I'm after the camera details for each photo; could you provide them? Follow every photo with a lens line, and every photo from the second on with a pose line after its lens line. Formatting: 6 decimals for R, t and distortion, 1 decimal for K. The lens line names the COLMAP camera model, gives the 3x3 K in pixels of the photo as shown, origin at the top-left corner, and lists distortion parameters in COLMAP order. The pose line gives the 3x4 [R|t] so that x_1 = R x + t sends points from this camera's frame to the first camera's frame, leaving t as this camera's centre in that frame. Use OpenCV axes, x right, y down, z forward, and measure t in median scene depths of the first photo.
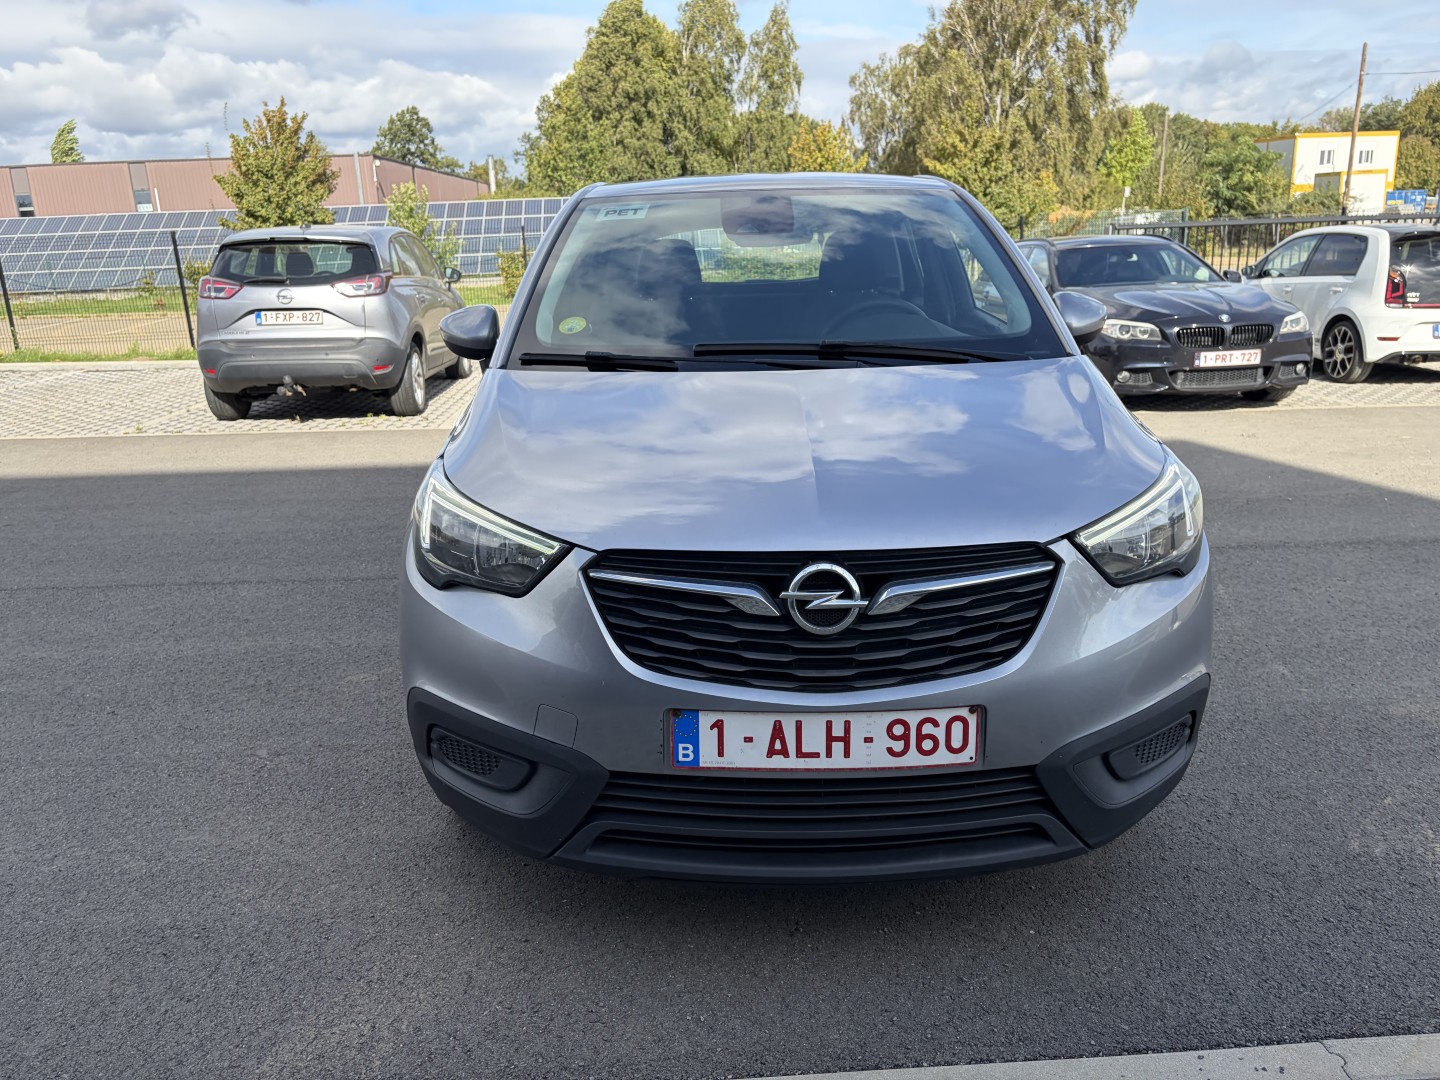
lens RADIAL K [[1110.8, 0, 708.9], [0, 1110.8, 541.5], [0, 0, 1]] dist [0.079571, -0.095301]
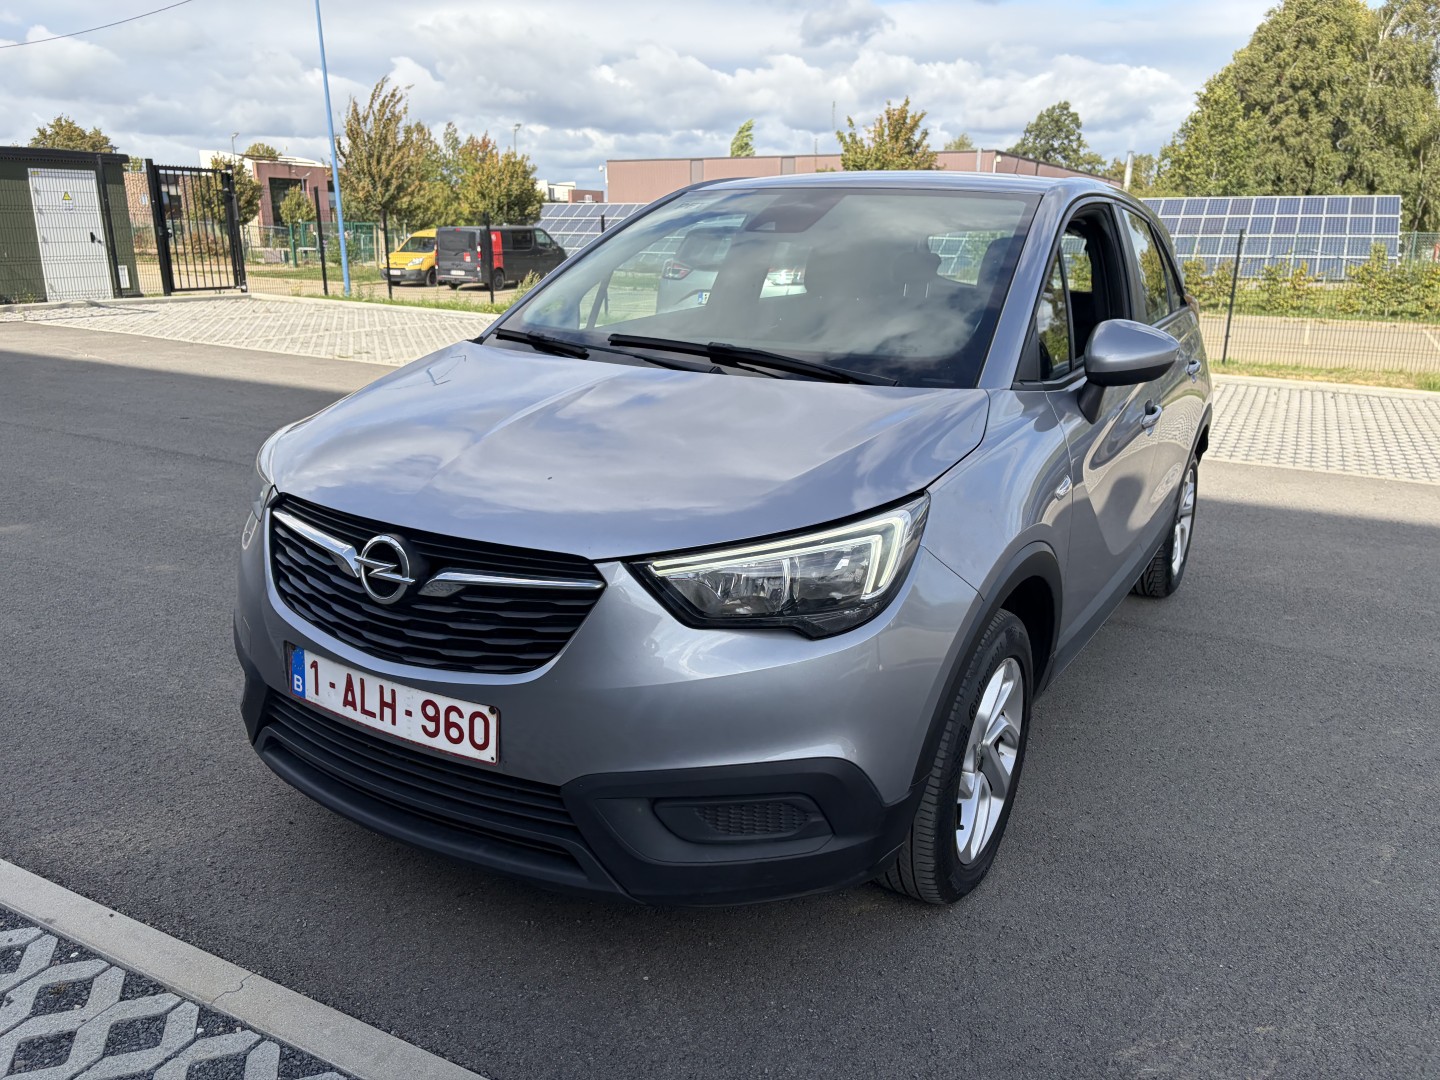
lens RADIAL K [[1110.8, 0, 708.9], [0, 1110.8, 541.5], [0, 0, 1]] dist [0.079571, -0.095301]
pose [[0.852472, 0.183376, -0.489555, 0.844793], [-0.181889, 0.981990, 0.051103, -0.081185], [0.490109, 0.045481, 0.870474, 0.219469]]
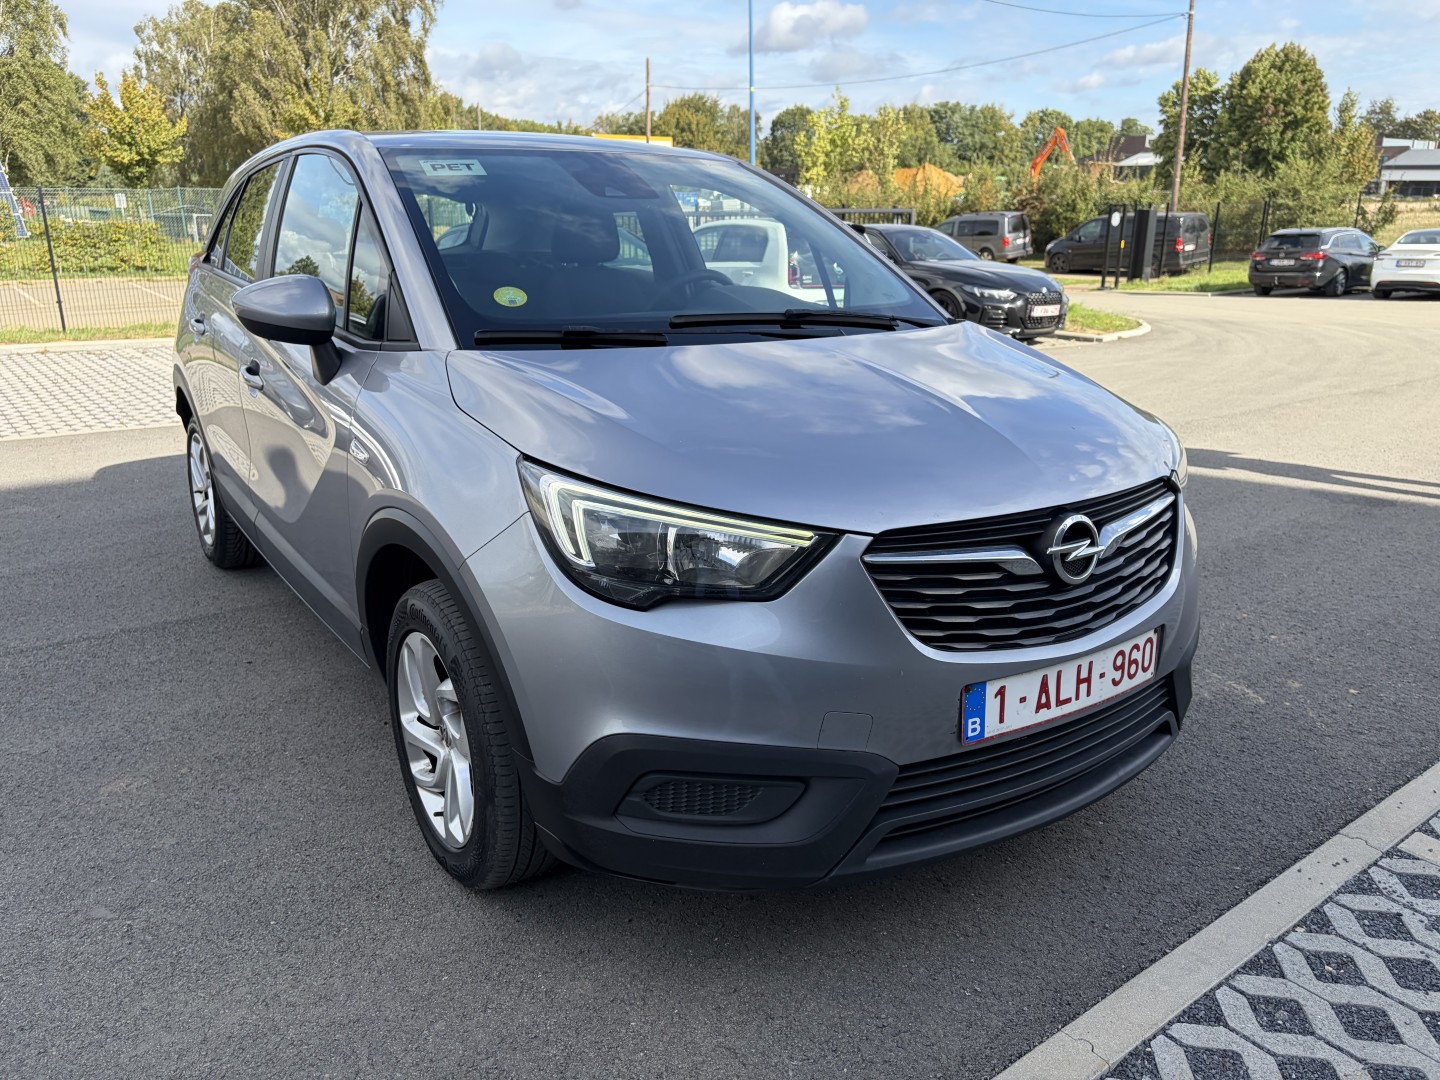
lens RADIAL K [[1112.9, 0, 740.4], [0, 1112.9, 537.2], [0, 0, 1]] dist [0.029191, 0.003693]
pose [[0.815314, -0.132863, 0.563569, -0.710013], [0.126655, 0.990670, 0.050321, -0.049853], [-0.564997, 0.030352, 0.824535, 0.304341]]
